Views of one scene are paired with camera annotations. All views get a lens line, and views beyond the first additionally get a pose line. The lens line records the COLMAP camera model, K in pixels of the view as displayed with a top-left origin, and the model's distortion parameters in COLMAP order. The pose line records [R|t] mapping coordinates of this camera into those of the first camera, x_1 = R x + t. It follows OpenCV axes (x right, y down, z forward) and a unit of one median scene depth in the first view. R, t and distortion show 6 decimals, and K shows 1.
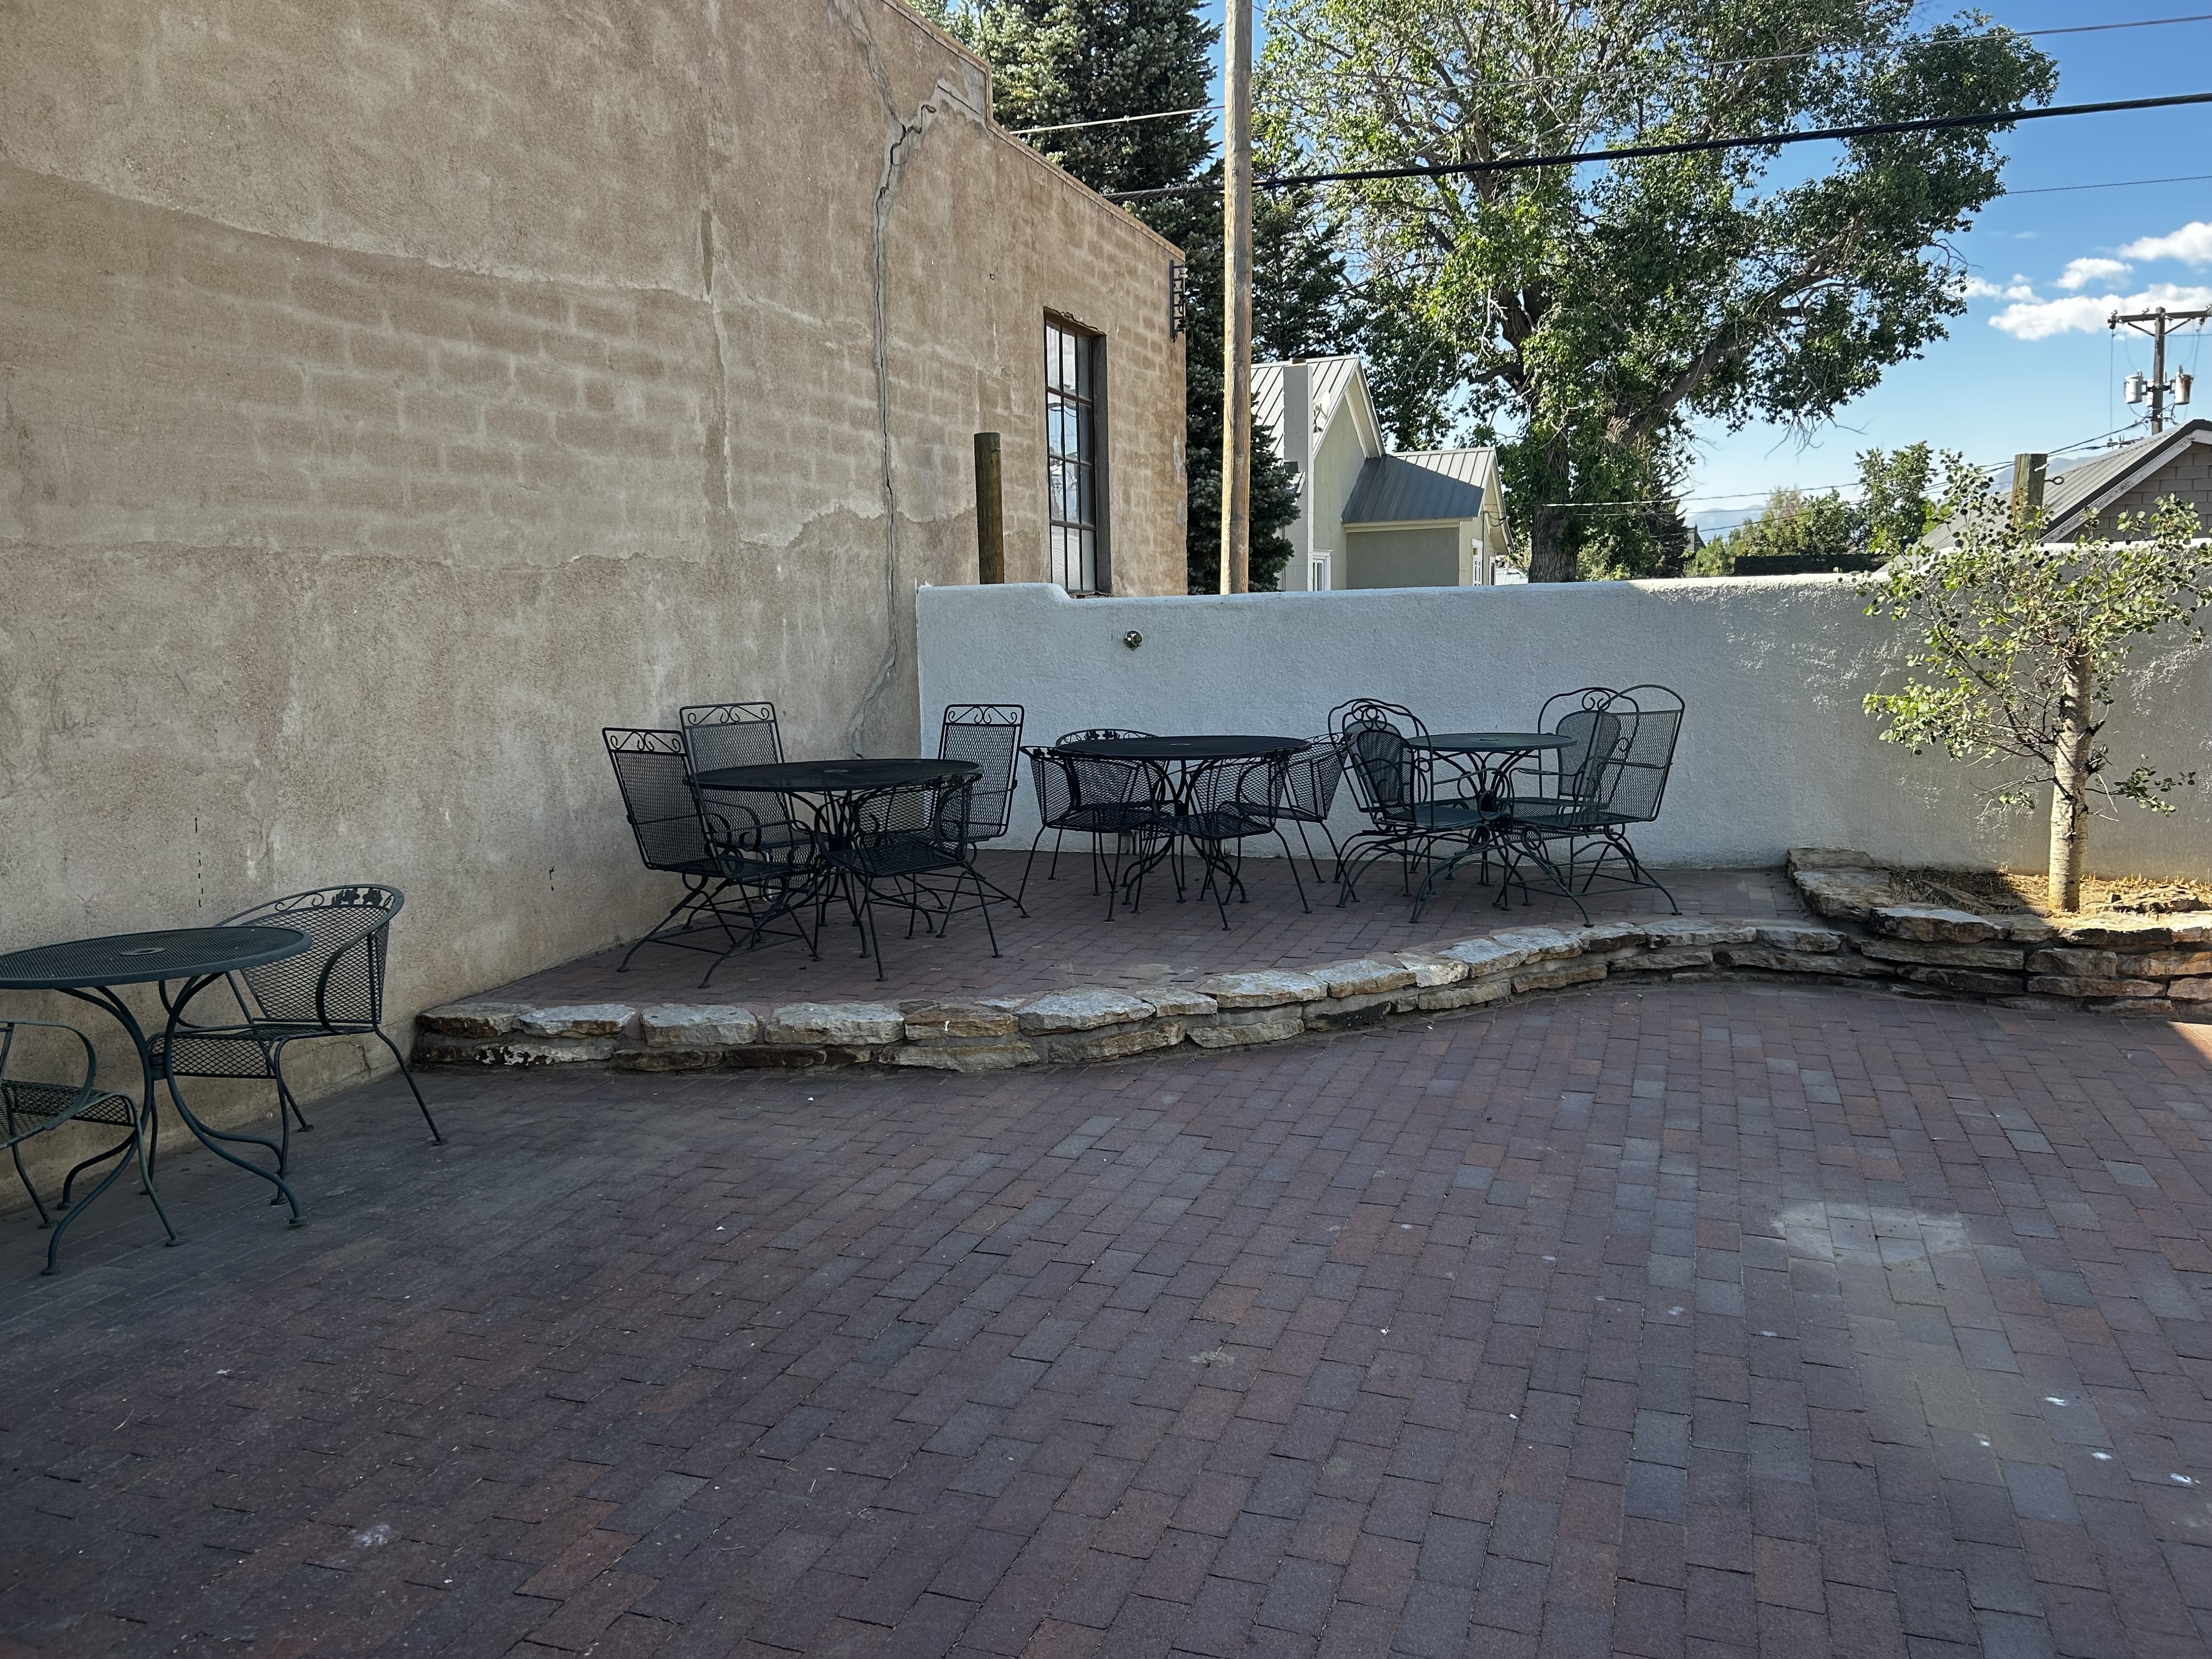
lens RADIAL K [[1671.5, 0, 1110.5], [0, 1671.5, 838.2], [0, 0, 1]] dist [0.059873, -0.076563]
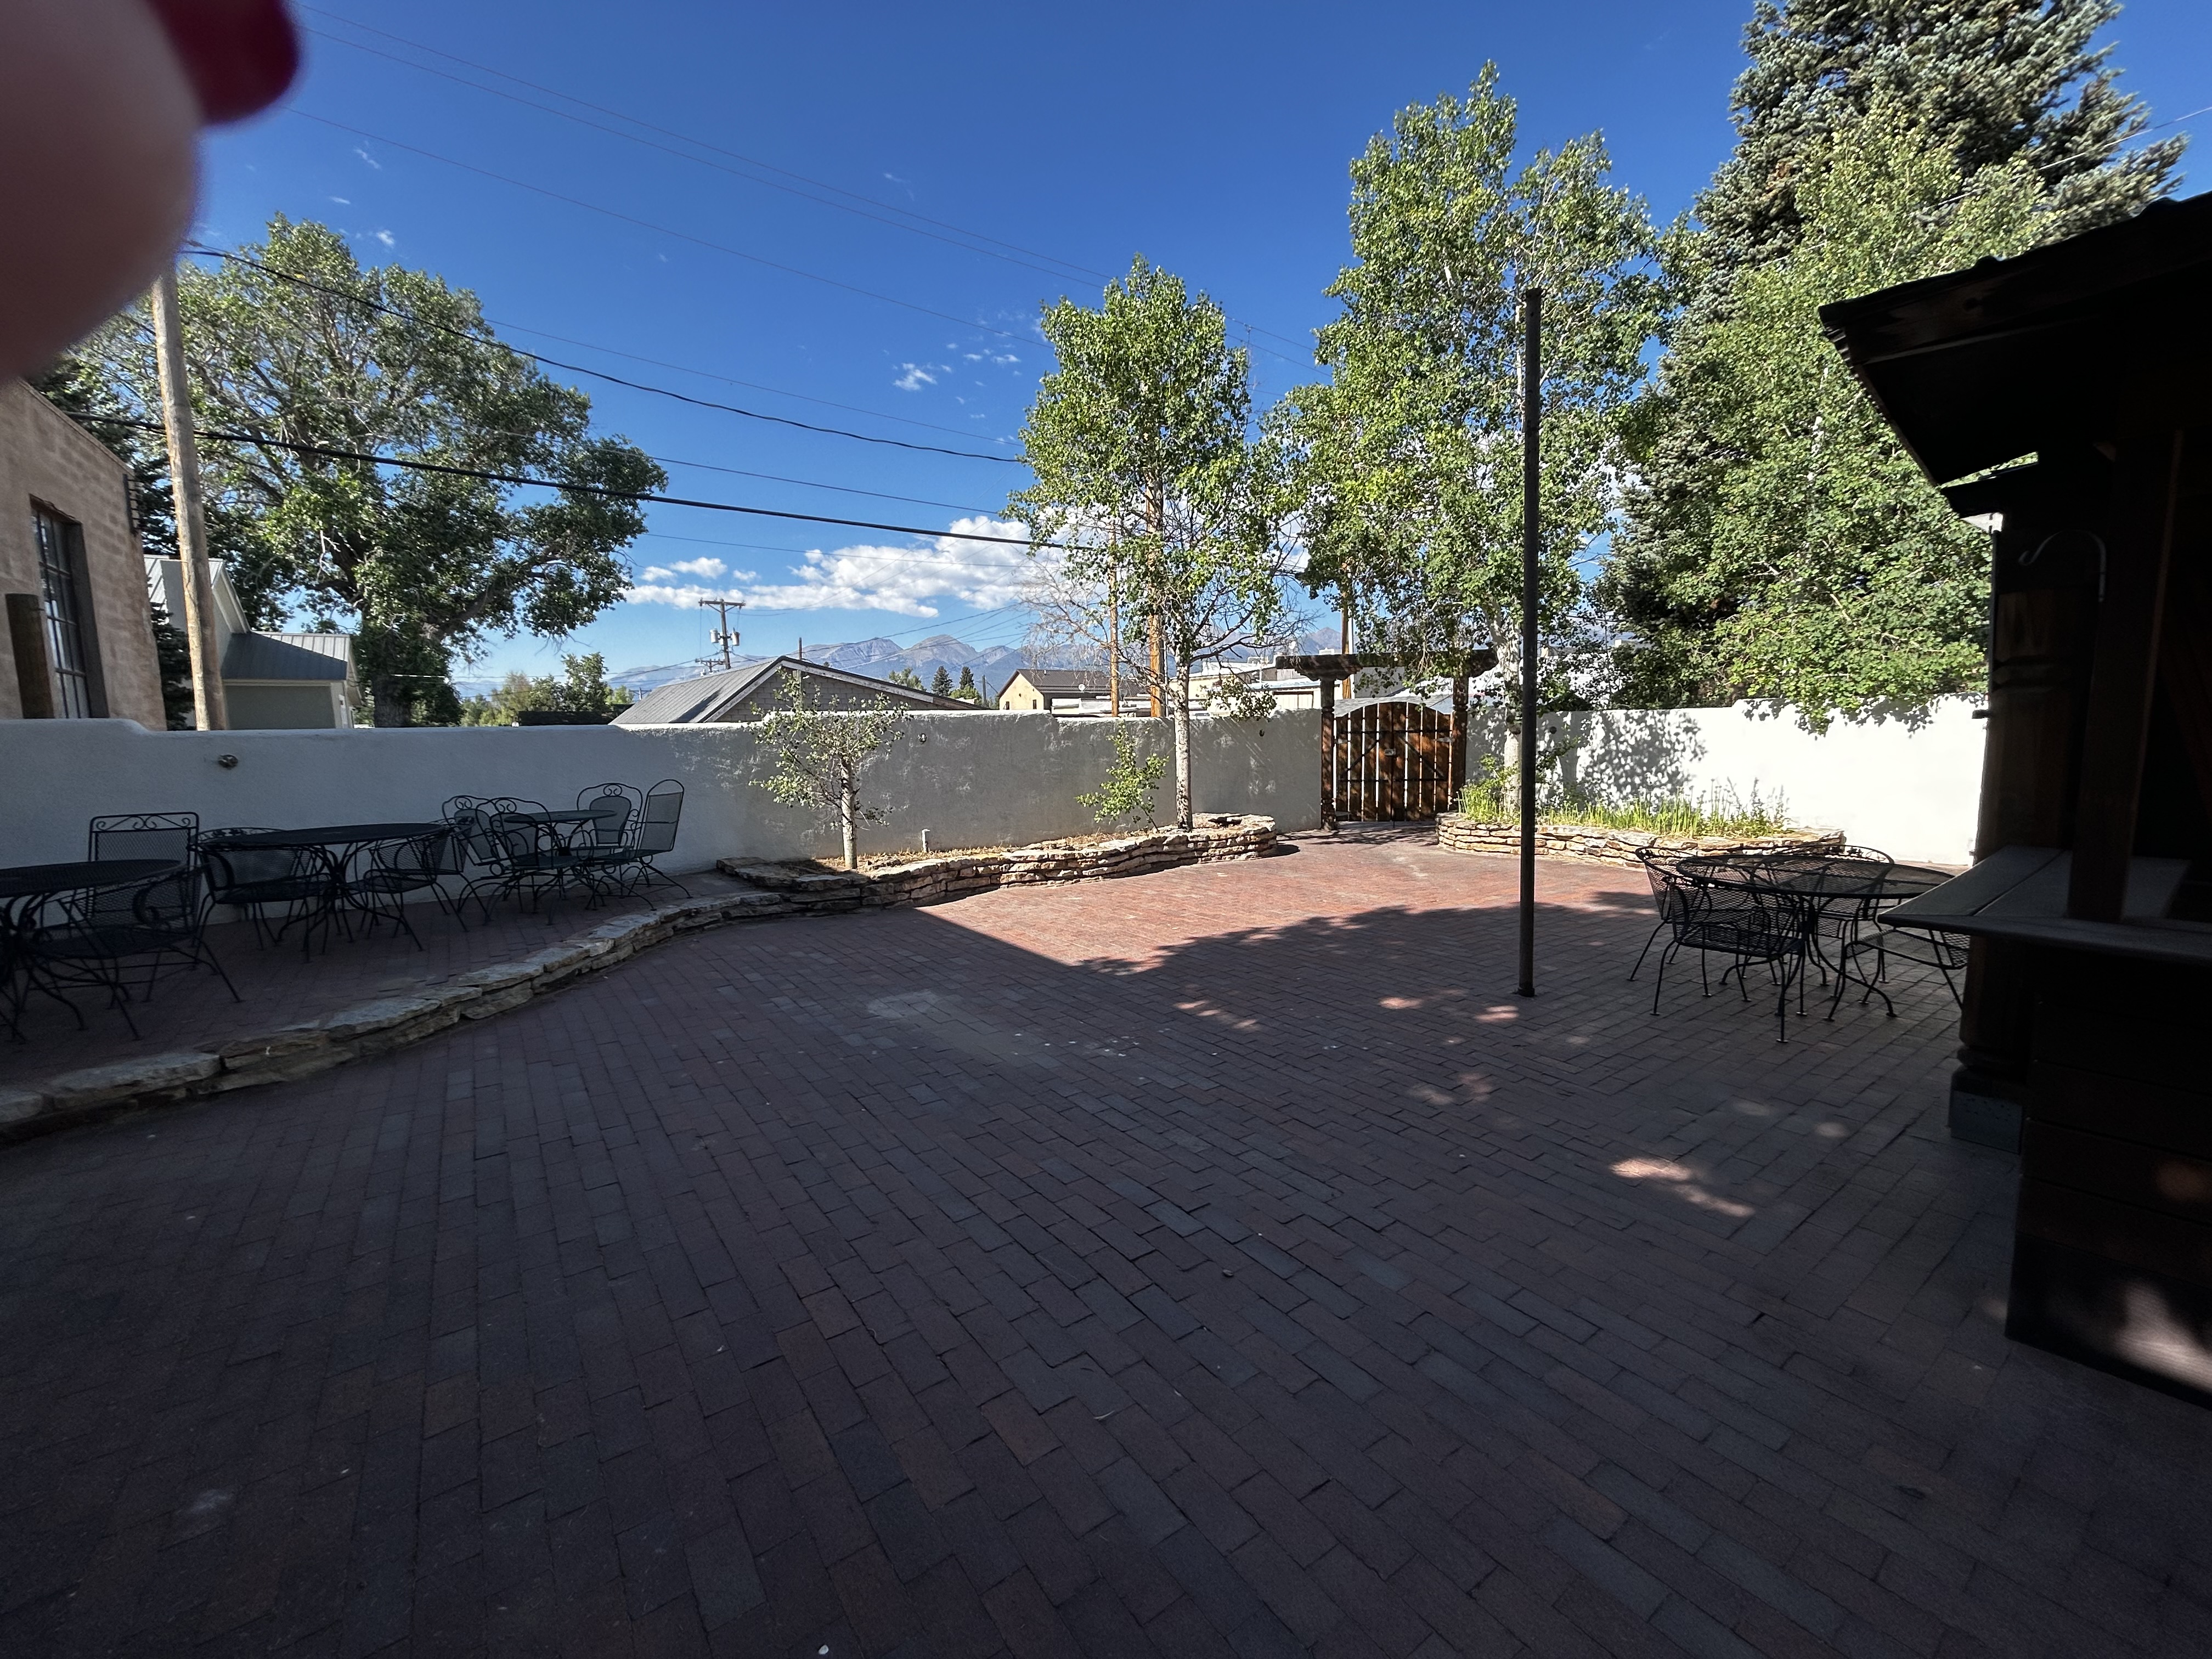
lens RADIAL K [[886.1, 0, 1101.7], [0, 886.1, 824.5], [0, 0, 1]] dist [-0.001581, 0.000275]
pose [[0.564573, -0.079469, 0.821549, -0.211267], [0.113855, 0.993337, 0.017845, -0.002664], [-0.817493, 0.083463, 0.569859, 0.030425]]
